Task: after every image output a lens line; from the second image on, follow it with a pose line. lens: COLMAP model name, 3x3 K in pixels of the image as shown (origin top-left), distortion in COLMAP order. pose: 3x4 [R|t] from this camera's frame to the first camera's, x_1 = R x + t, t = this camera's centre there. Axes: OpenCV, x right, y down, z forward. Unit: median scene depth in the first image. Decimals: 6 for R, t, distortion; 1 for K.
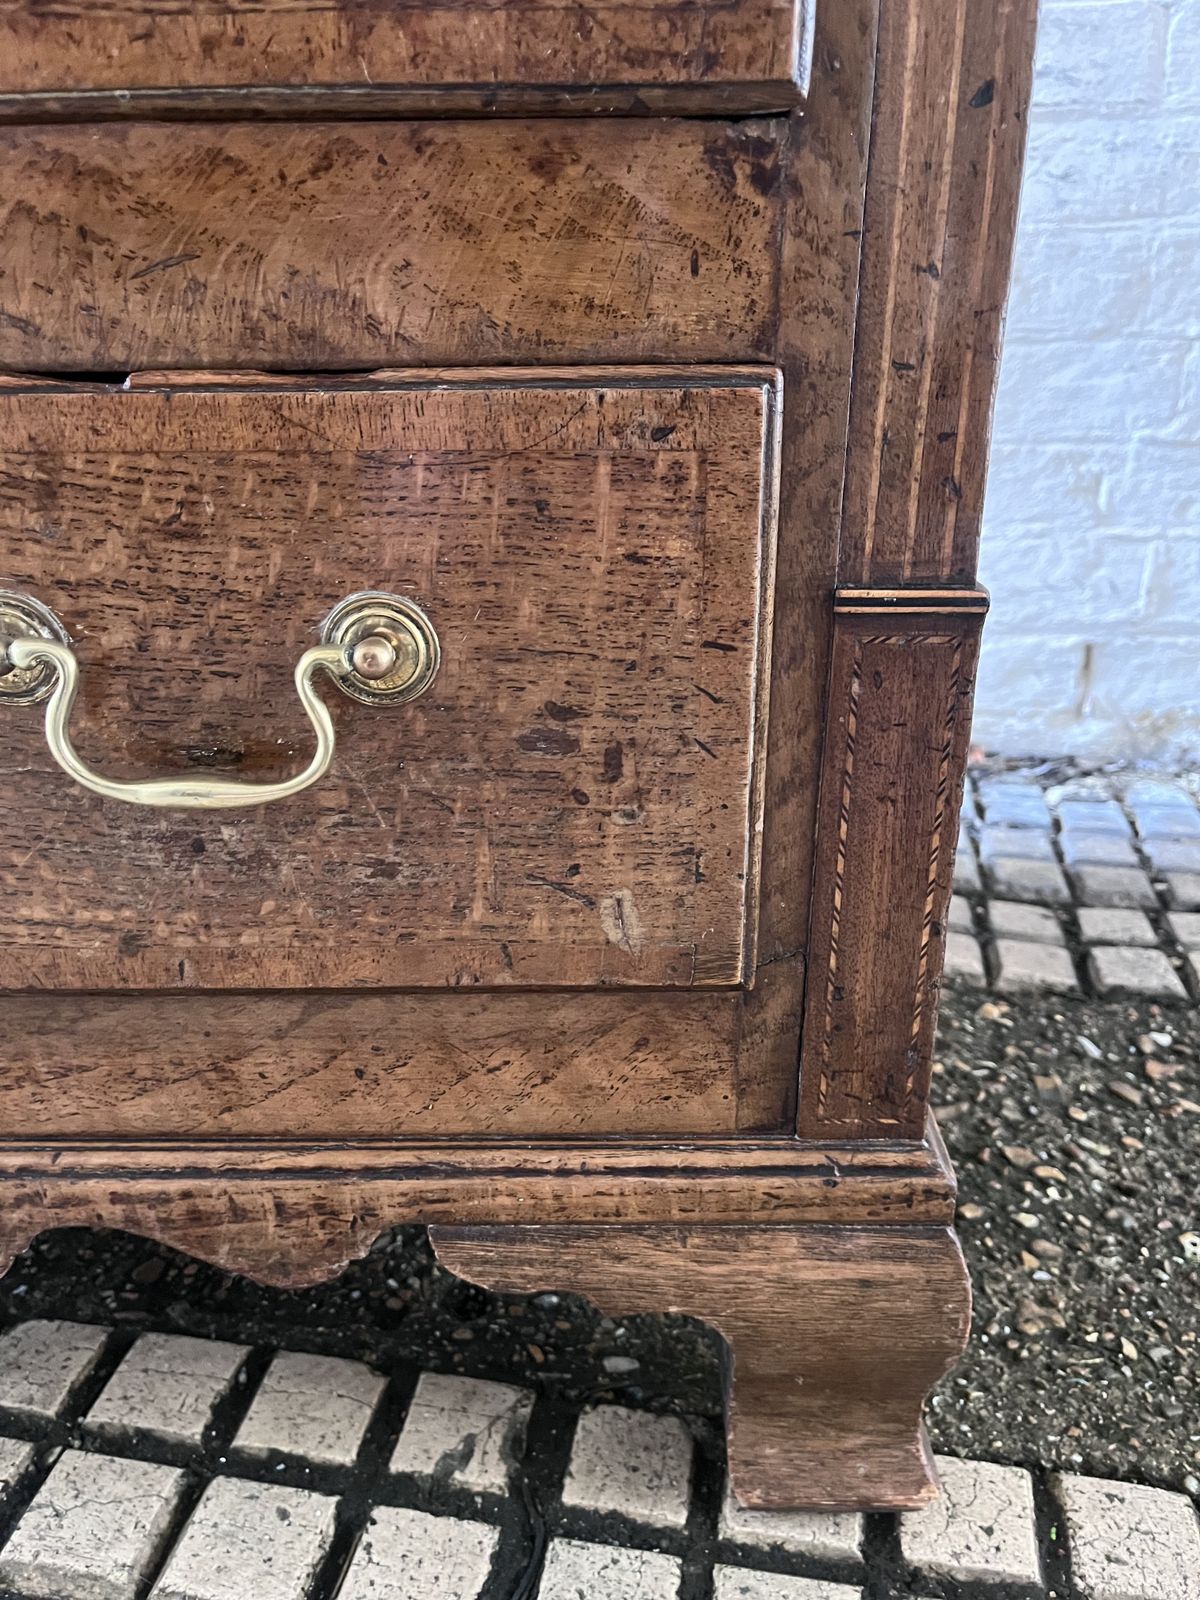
lens RADIAL K [[1226.4, 0, 600.0], [0, 1226.4, 800.0], [0, 0, 1]] dist [0.072610, -0.123861]
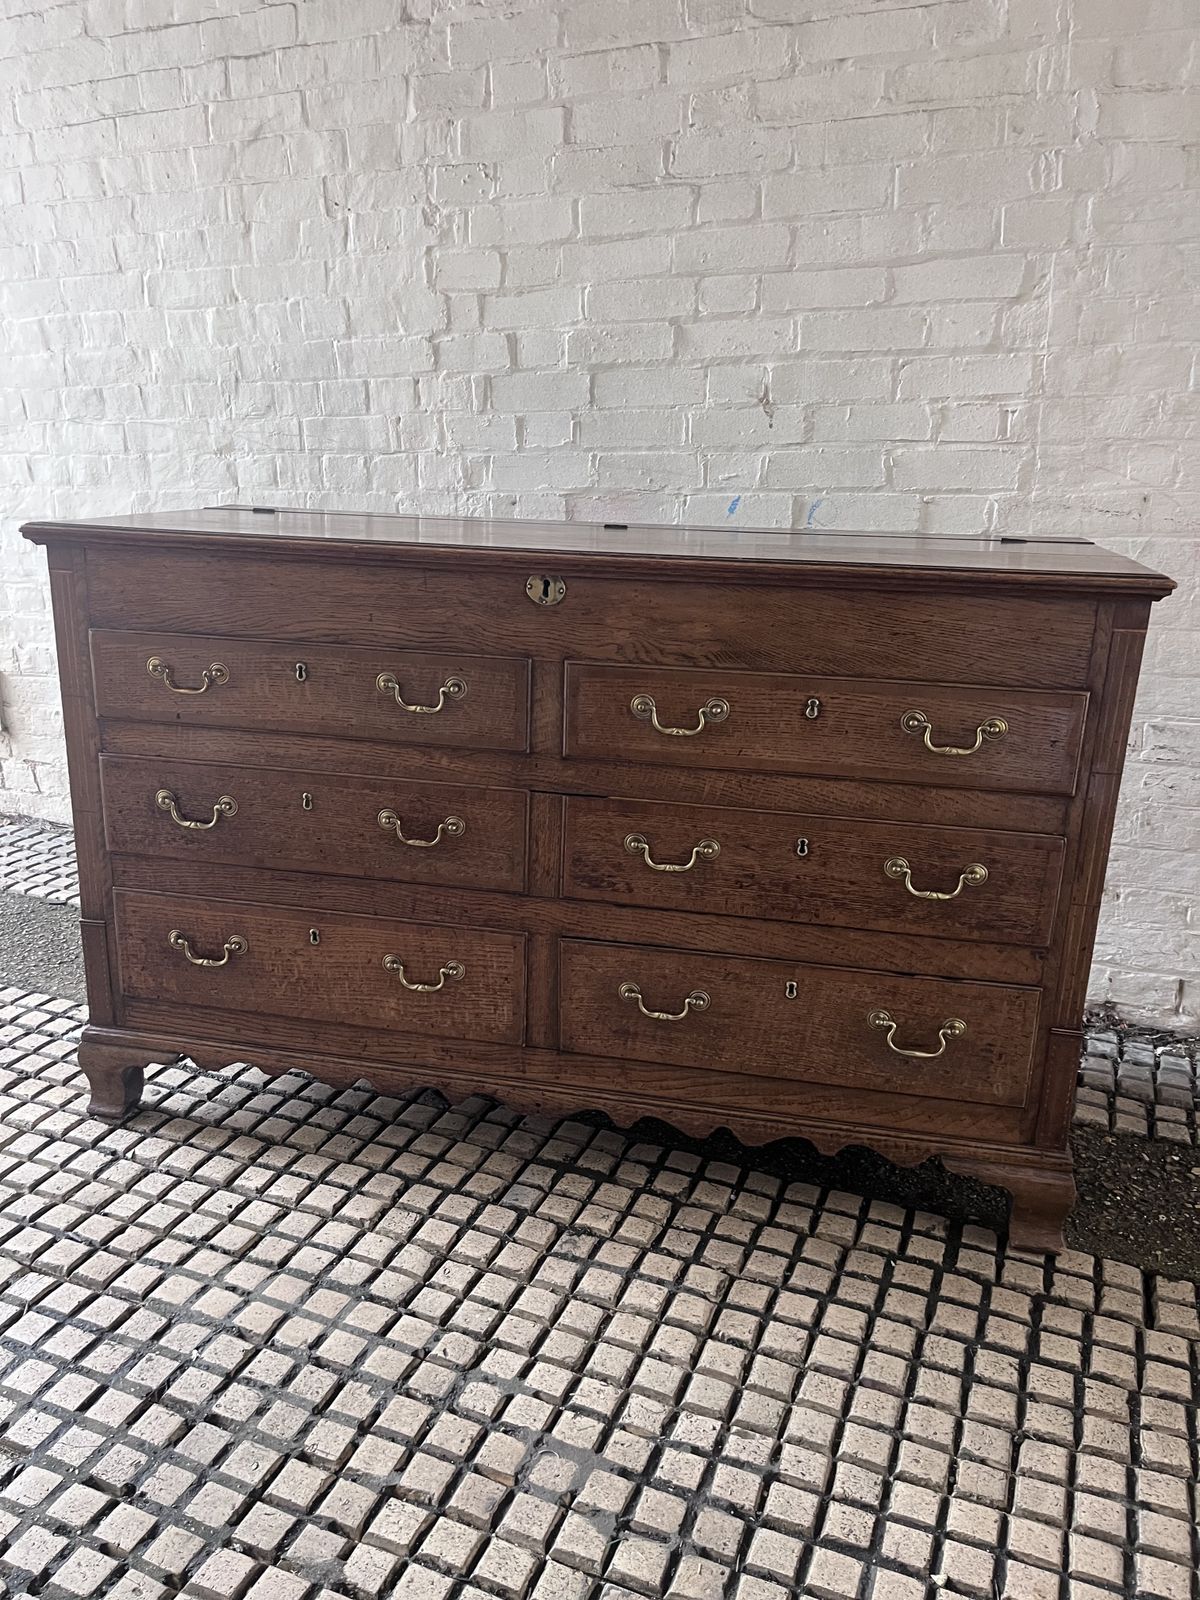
lens RADIAL K [[1209.2, 0, 591.5], [0, 1209.2, 801.4], [0, 0, 1]] dist [0.052311, -0.058211]
pose [[0.979380, 0.083256, -0.184075, -0.381049], [-0.102490, 0.989938, -0.097562, -0.194309], [0.174100, 0.114416, 0.978058, -2.024707]]
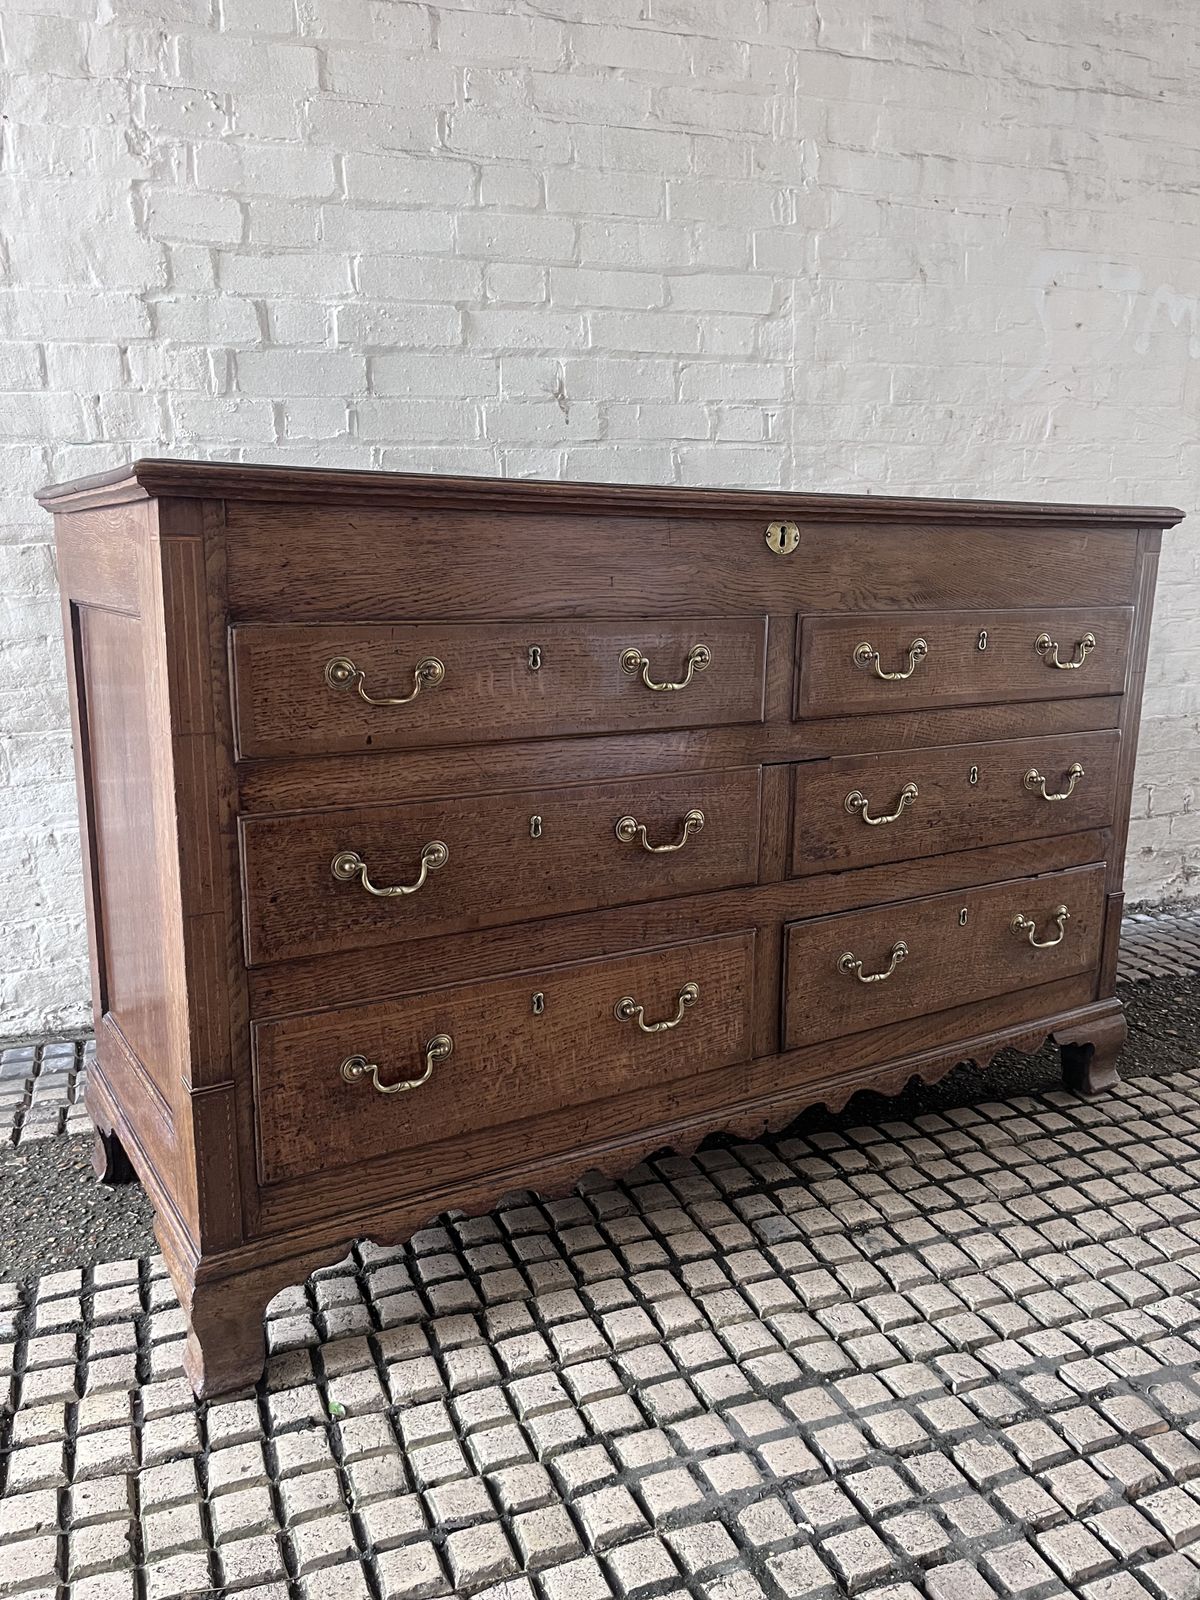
lens RADIAL K [[1207.5, 0, 588.8], [0, 1207.5, 806.6], [0, 0, 1]] dist [0.047616, -0.047562]
pose [[0.851480, -0.097735, 0.515199, -2.362719], [0.192741, 0.972036, -0.134149, -0.132710], [-0.487681, 0.213525, 0.846507, -1.356683]]
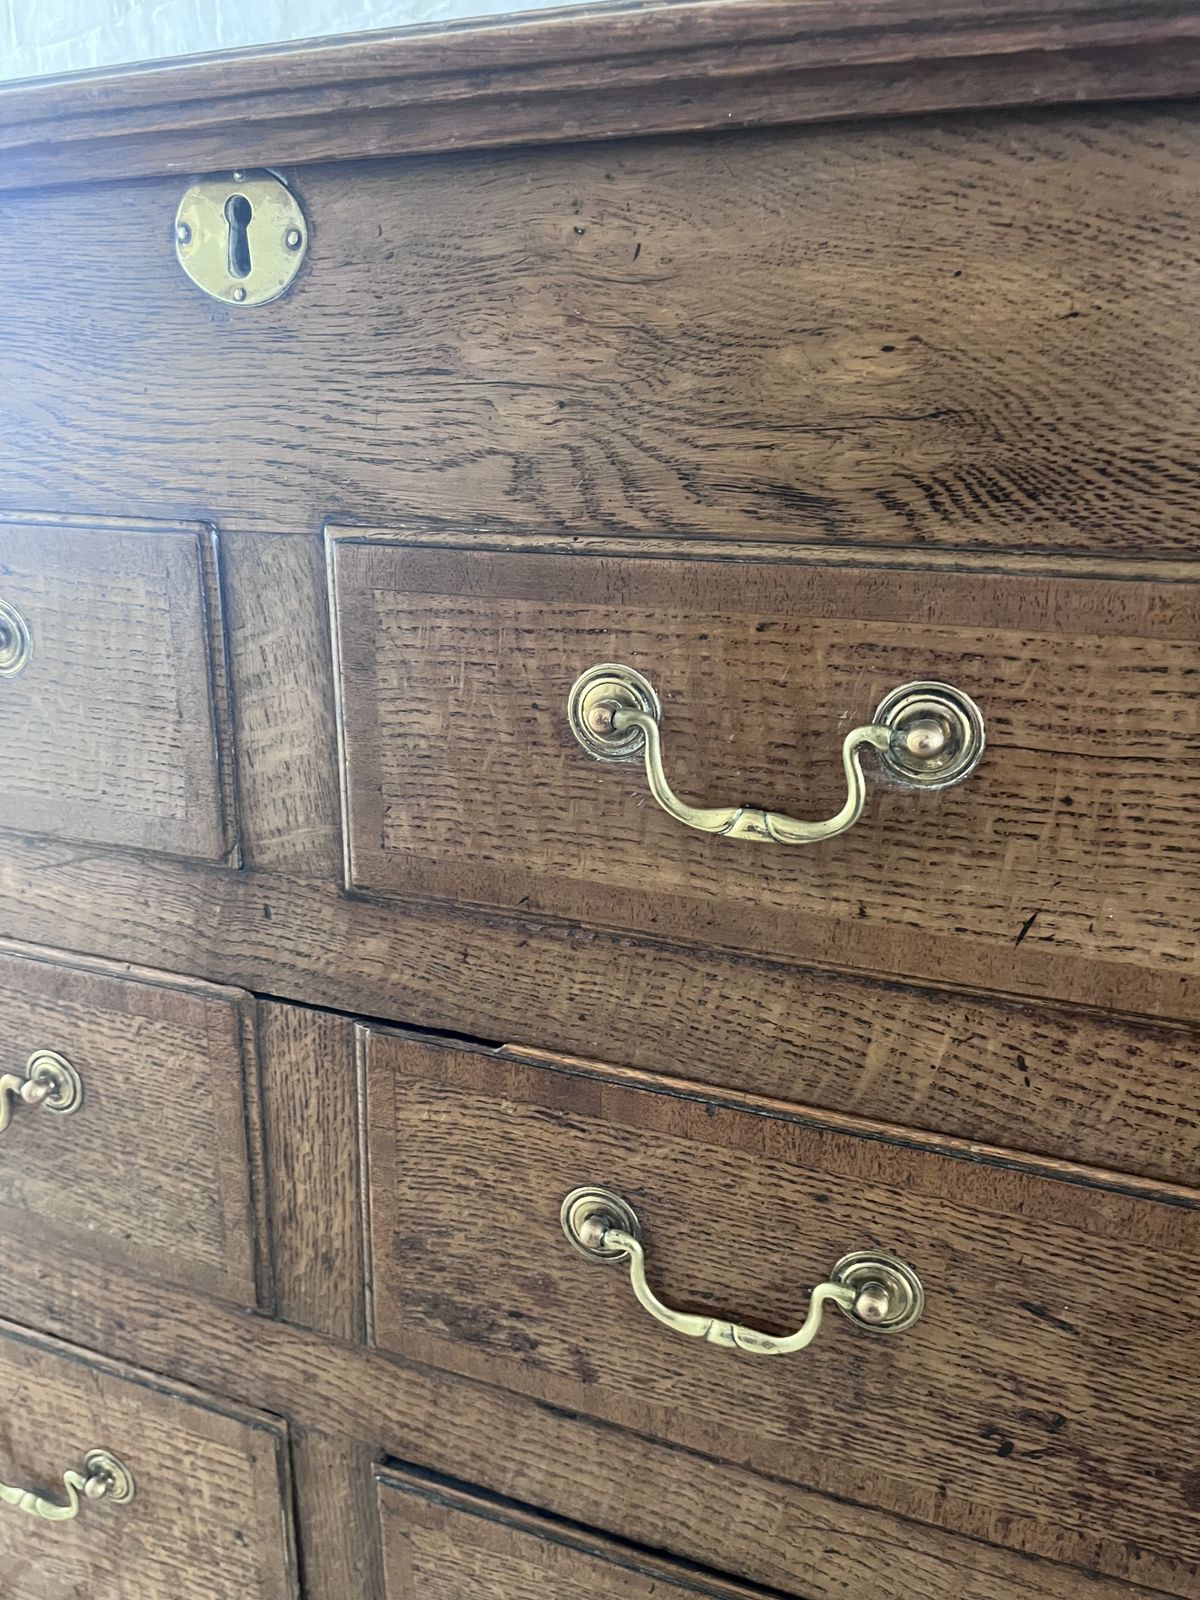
lens RADIAL K [[1211.2, 0, 590.5], [0, 1211.2, 807.6], [0, 0, 1]] dist [0.045422, -0.053108]
pose [[0.929314, 0.118290, -0.349833, -0.534042], [-0.150733, 0.986308, -0.066910, -0.530755], [0.337128, 0.114912, 0.934419, -0.278230]]
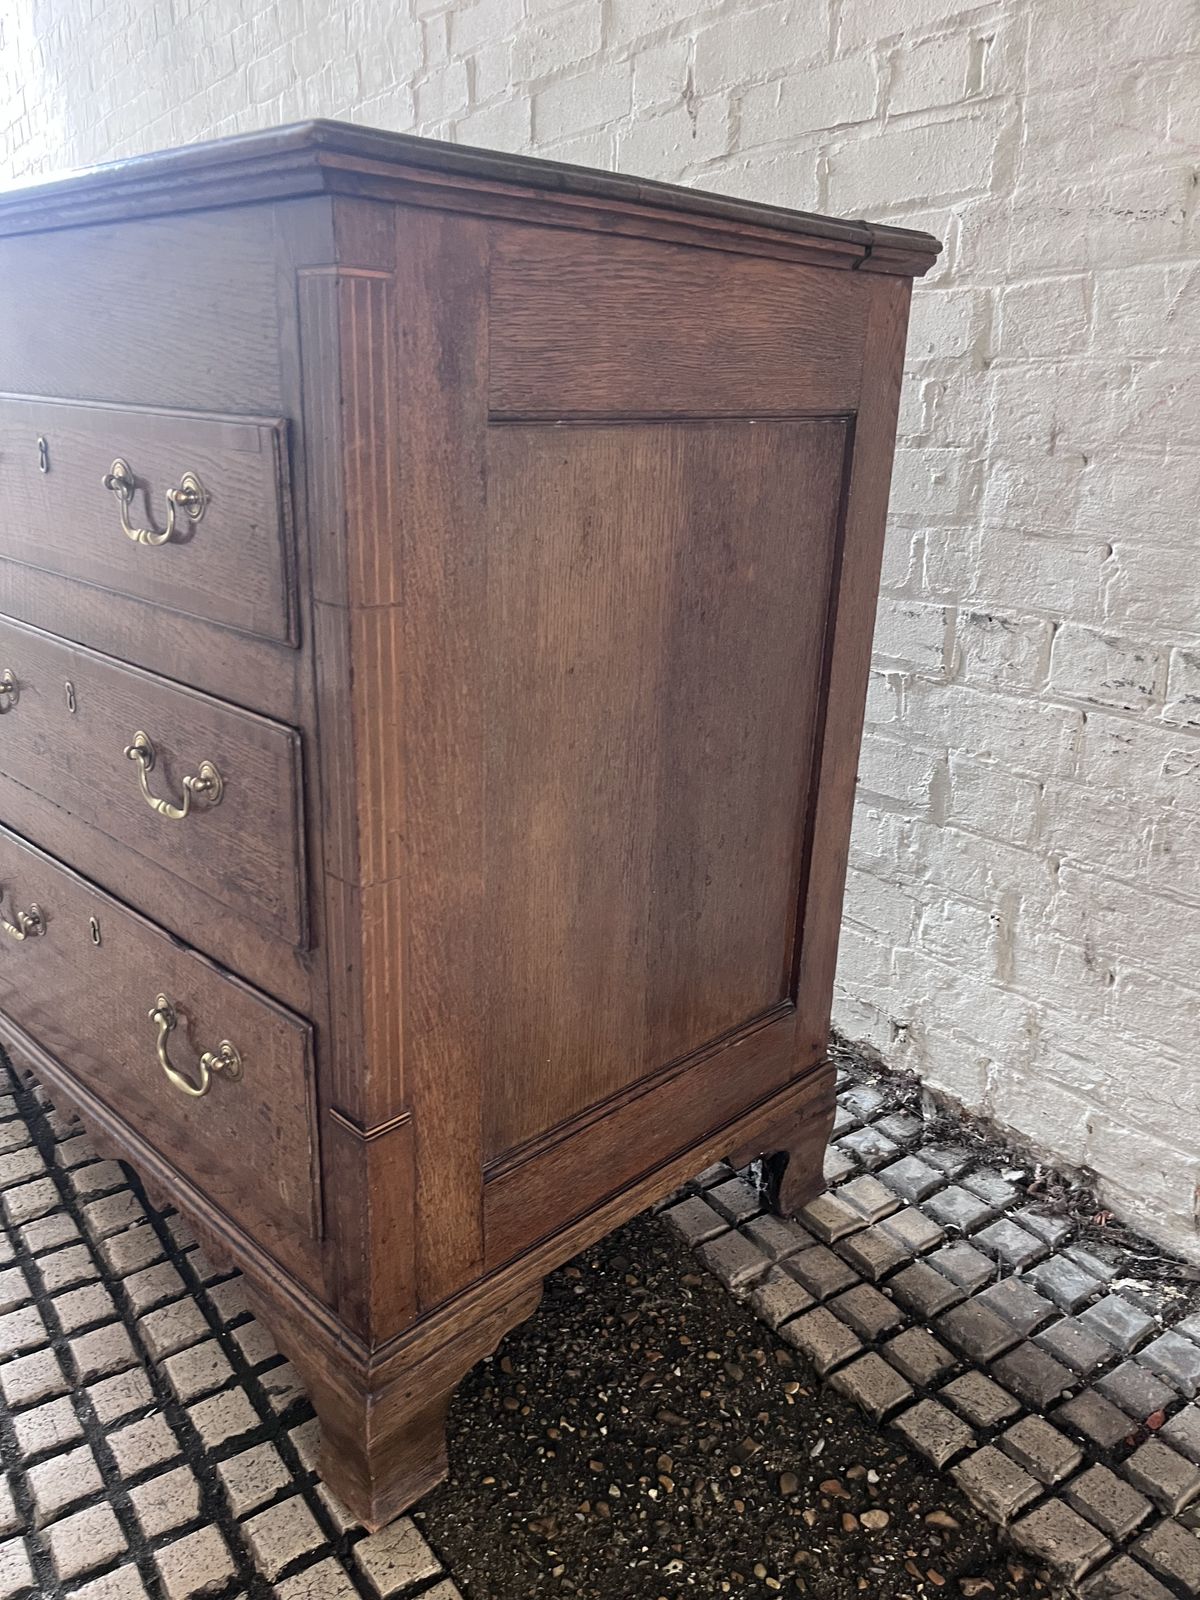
lens RADIAL K [[1207.9, 0, 590.8], [0, 1207.9, 801.1], [0, 0, 1]] dist [0.096298, -0.136326]
pose [[0.715400, 0.252628, -0.651446, 1.001891], [-0.300008, 0.953092, 0.040145, -0.502567], [0.631030, 0.166719, 0.757632, -0.333494]]
